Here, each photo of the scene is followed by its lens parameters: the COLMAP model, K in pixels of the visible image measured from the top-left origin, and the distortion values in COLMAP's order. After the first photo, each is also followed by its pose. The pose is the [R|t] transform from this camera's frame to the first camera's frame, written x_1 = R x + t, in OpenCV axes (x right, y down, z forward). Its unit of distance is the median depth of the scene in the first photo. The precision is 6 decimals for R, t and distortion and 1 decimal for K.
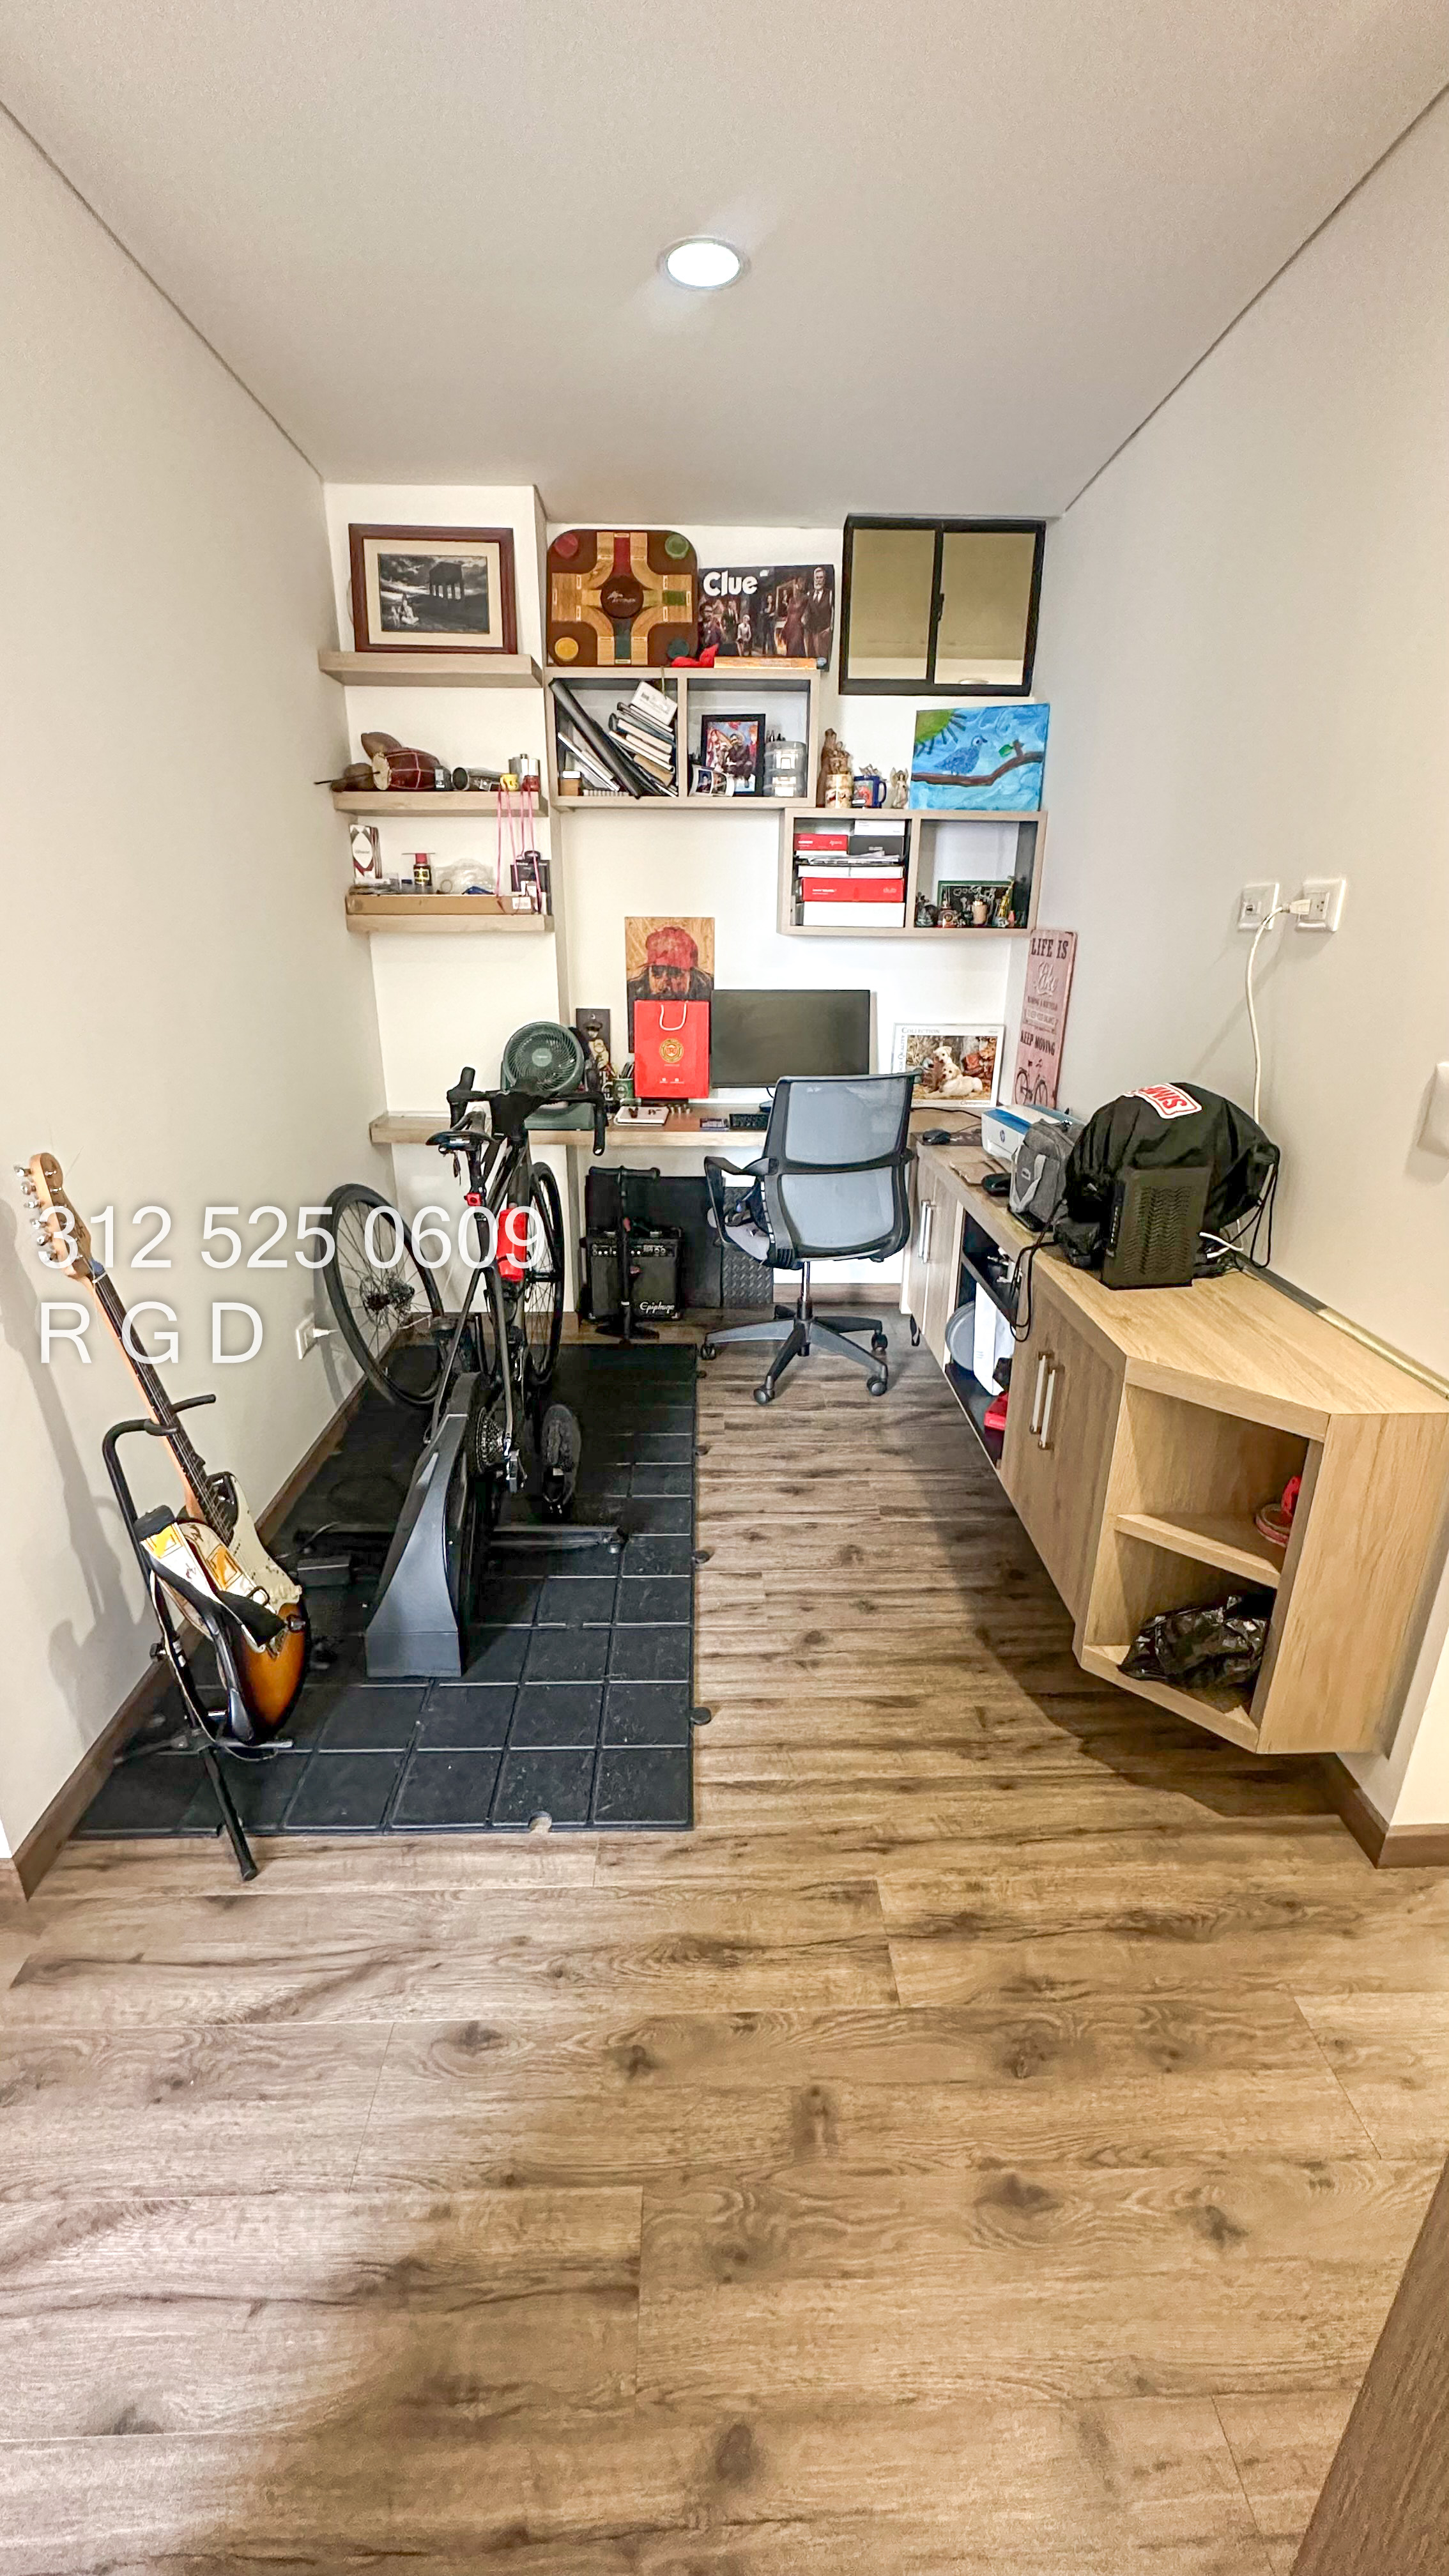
lens RADIAL K [[1026.5, 0, 724.0], [0, 1026.5, 1280.4], [0, 0, 1]] dist [-0.002324, 0.000678]
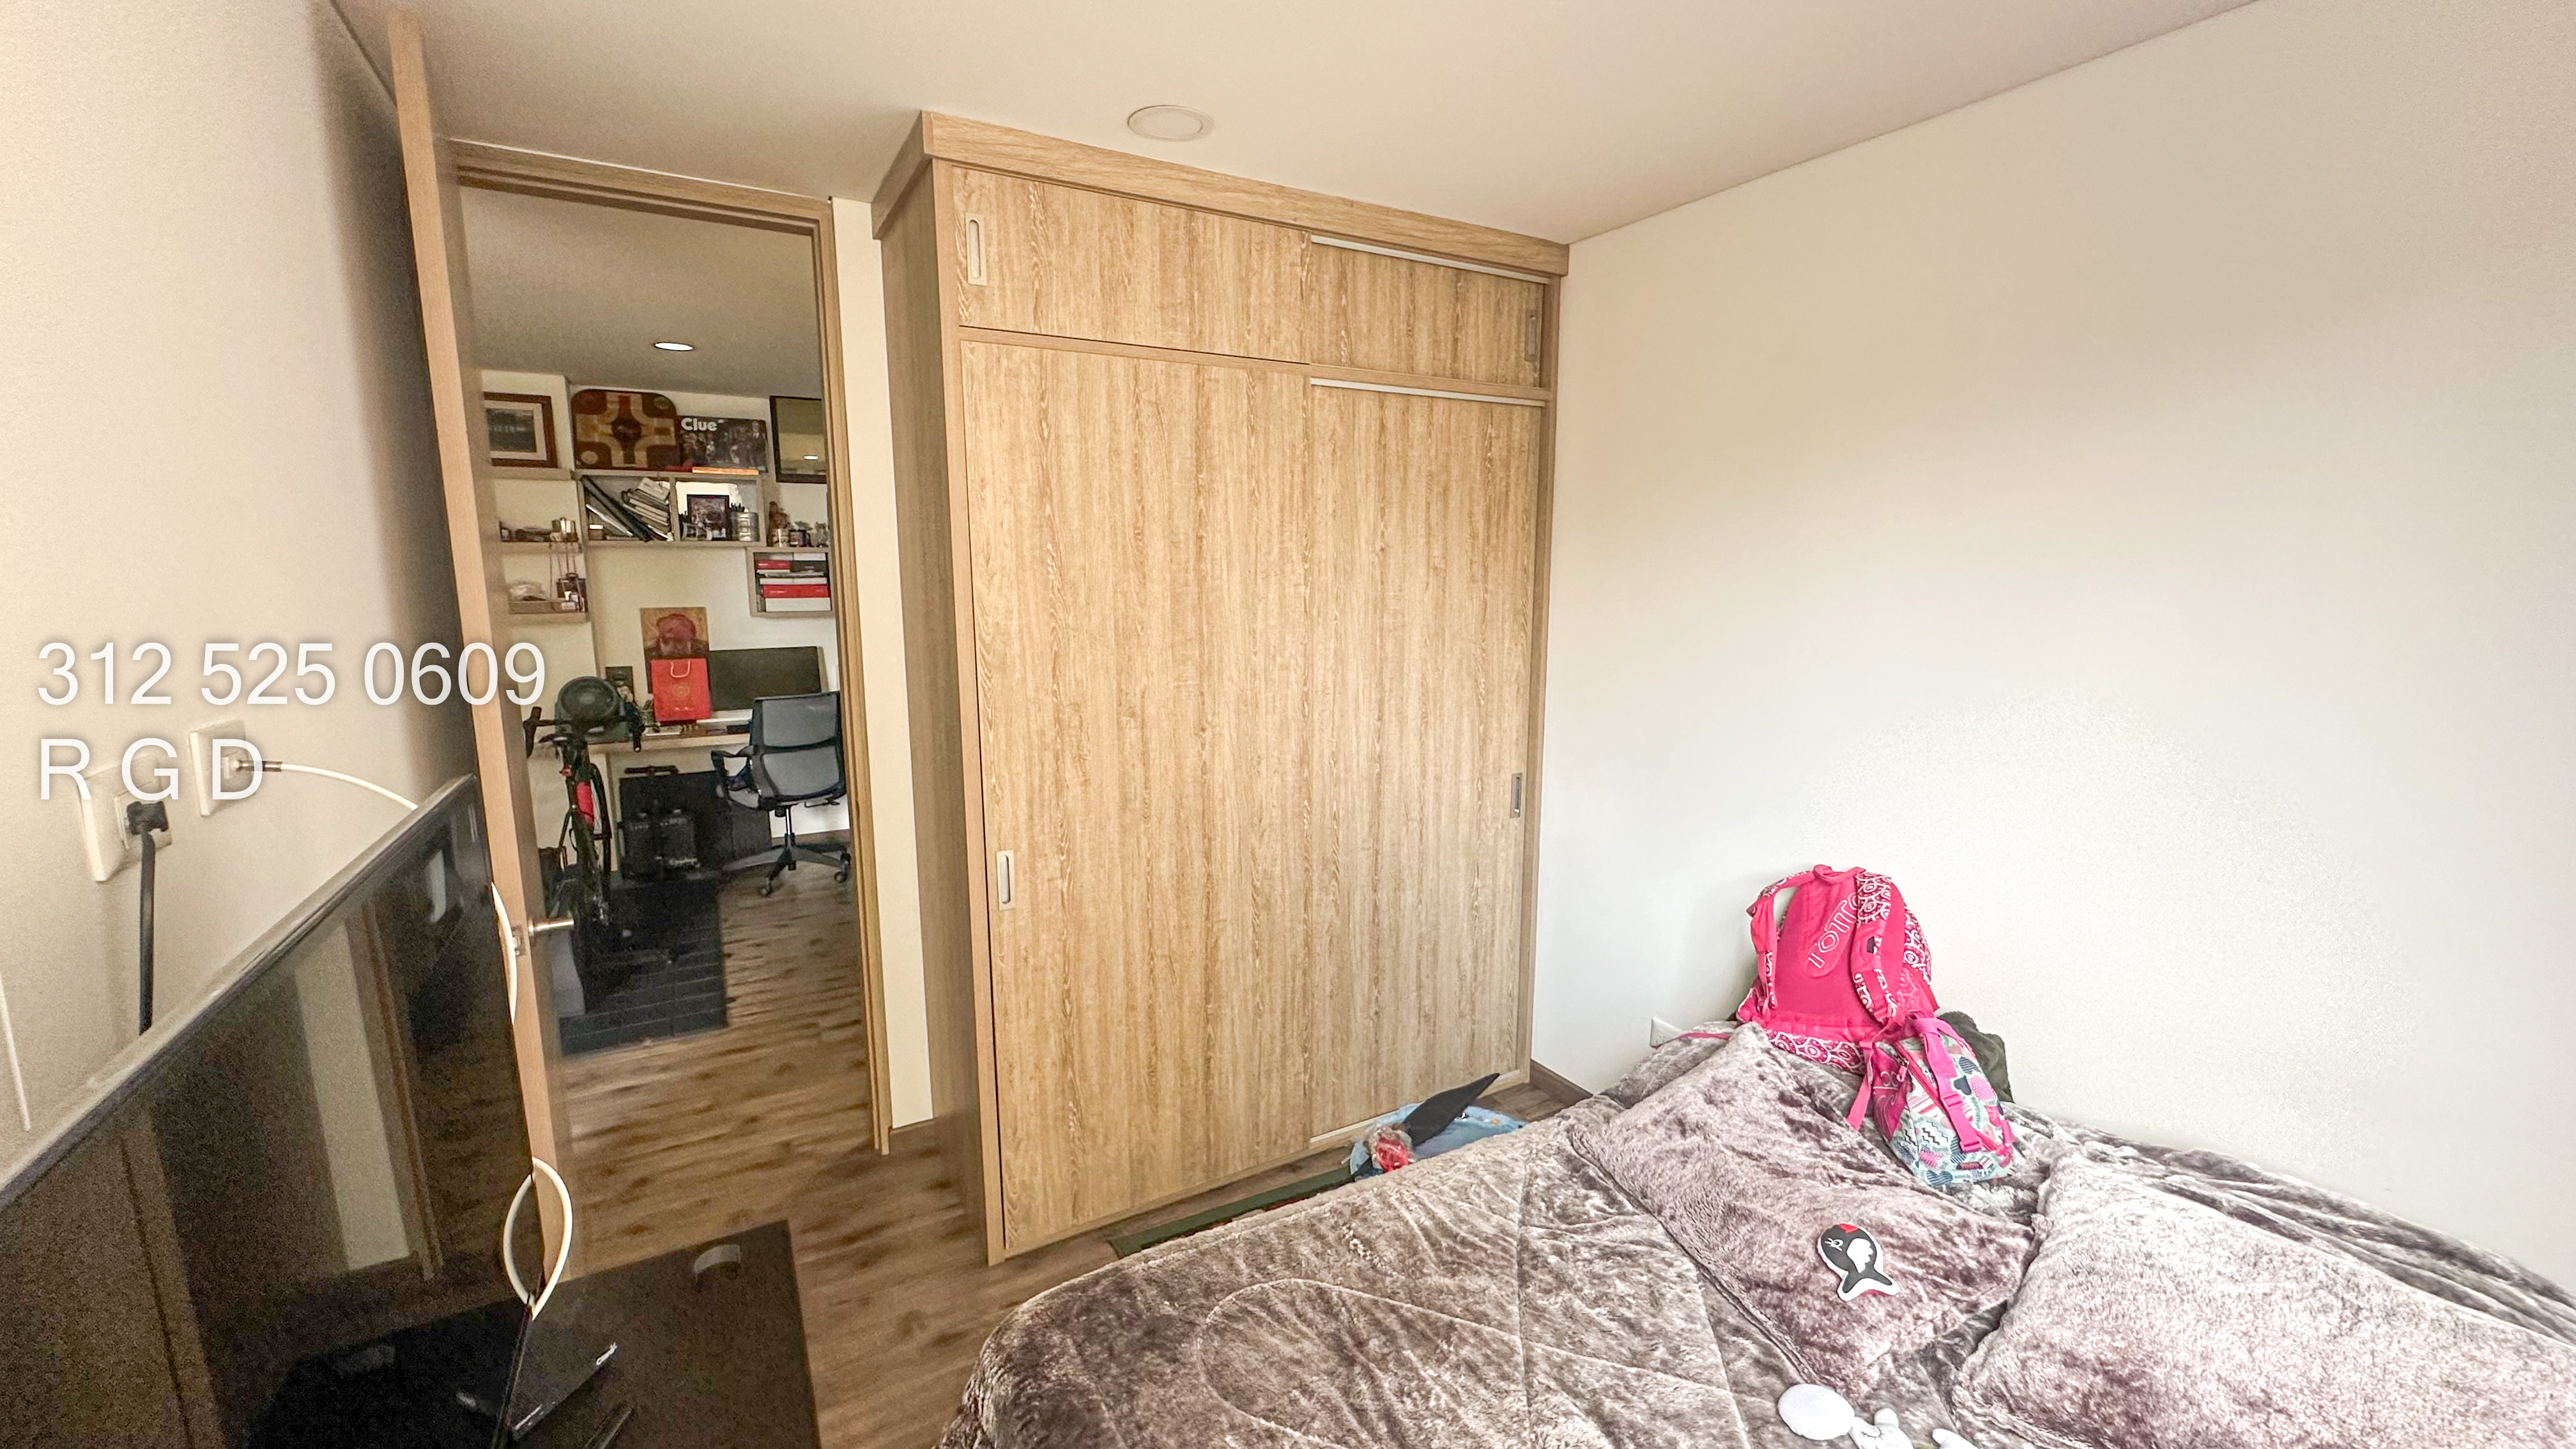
lens RADIAL K [[1023.1, 0, 1283.2], [0, 1023.1, 724.5], [0, 0, 1]] dist [-0.005313, 0.001132]
pose [[0.878806, -0.080191, 0.470392, 0.020496], [0.164521, 0.976253, -0.140937, 0.218874], [-0.447920, 0.201245, 0.871130, -0.834558]]
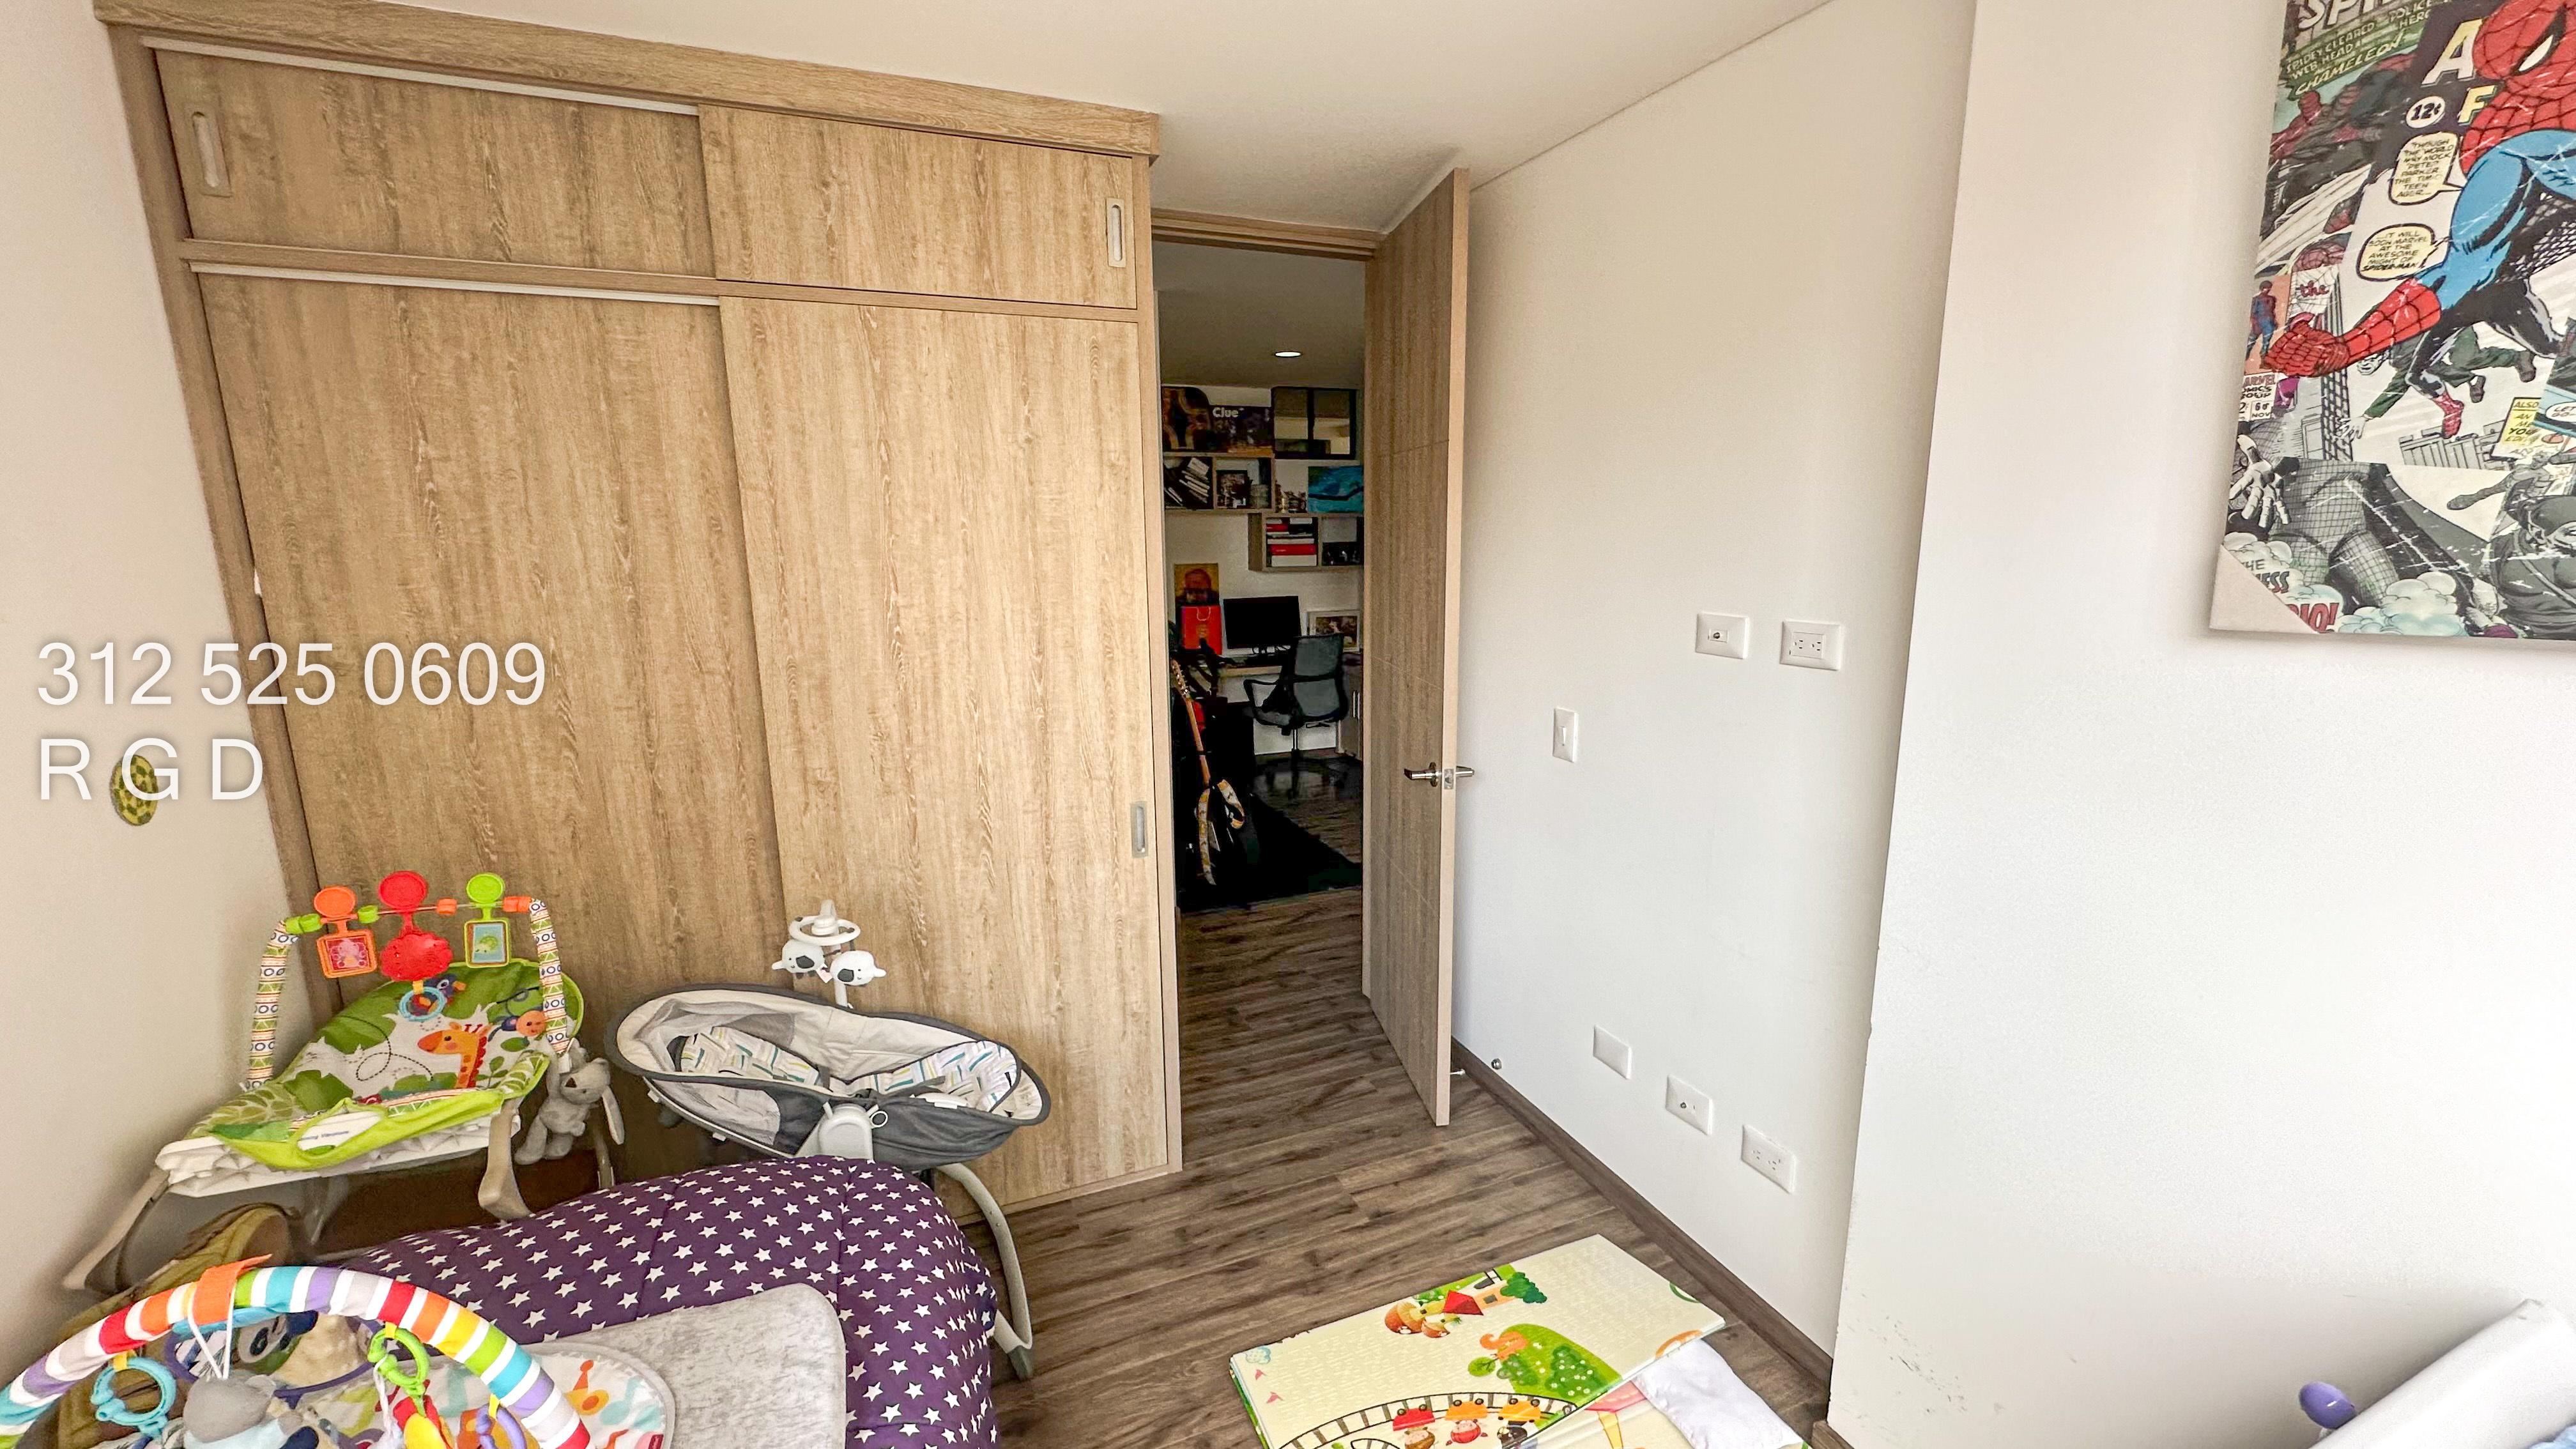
lens RADIAL K [[1026.5, 0, 1284.5], [0, 1026.5, 721.2], [0, 0, 1]] dist [-0.002324, 0.000678]
pose [[0.931316, -0.085468, 0.354043, -0.676244], [0.138768, 0.982023, -0.127964, 0.229477], [-0.336741, 0.168305, 0.926434, -0.882255]]
